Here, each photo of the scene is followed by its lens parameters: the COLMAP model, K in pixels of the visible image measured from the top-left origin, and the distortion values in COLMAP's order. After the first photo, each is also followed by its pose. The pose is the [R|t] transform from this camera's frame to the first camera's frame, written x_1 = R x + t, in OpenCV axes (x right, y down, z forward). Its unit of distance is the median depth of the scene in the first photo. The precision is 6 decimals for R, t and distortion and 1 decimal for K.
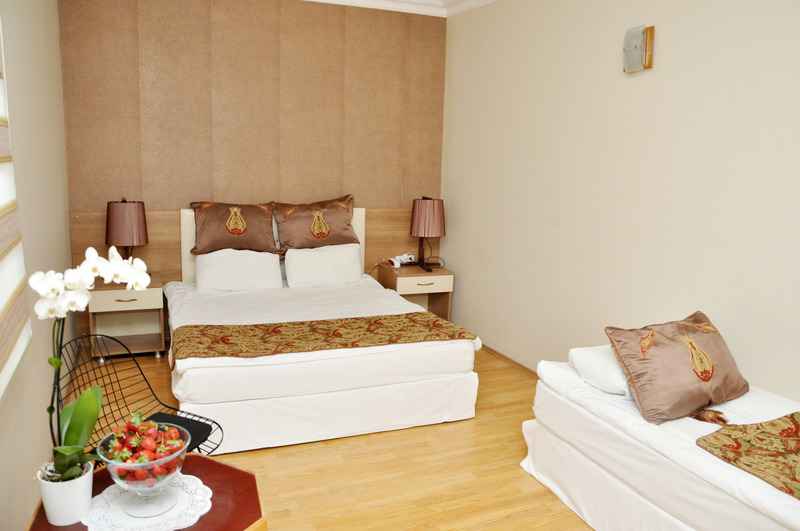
lens RADIAL K [[624.3, 0, 398.2], [0, 624.3, 265.4], [0, 0, 1]] dist [-0.160639, 0.127025]
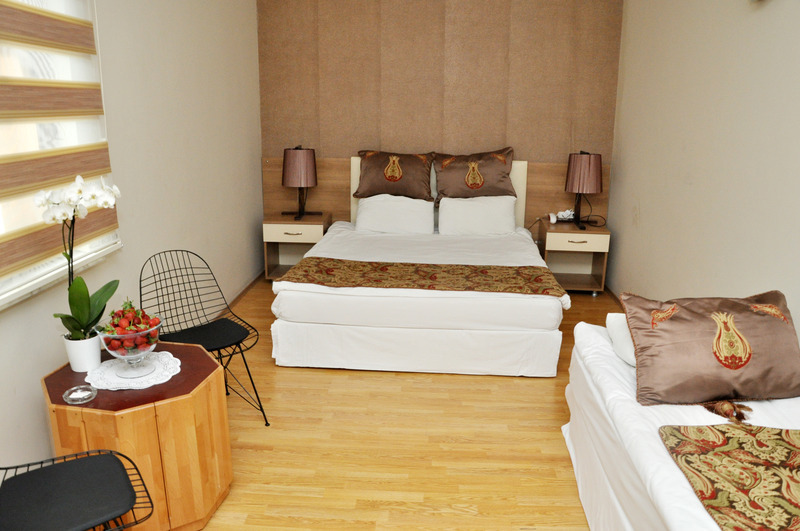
lens RADIAL K [[624.3, 0, 398.2], [0, 624.3, 265.4], [0, 0, 1]] dist [-0.160639, 0.127025]
pose [[0.889714, 0.095573, -0.446403, 0.249730], [-0.064472, 0.994345, 0.084386, 0.003948], [0.451944, -0.046299, 0.890844, 0.024292]]
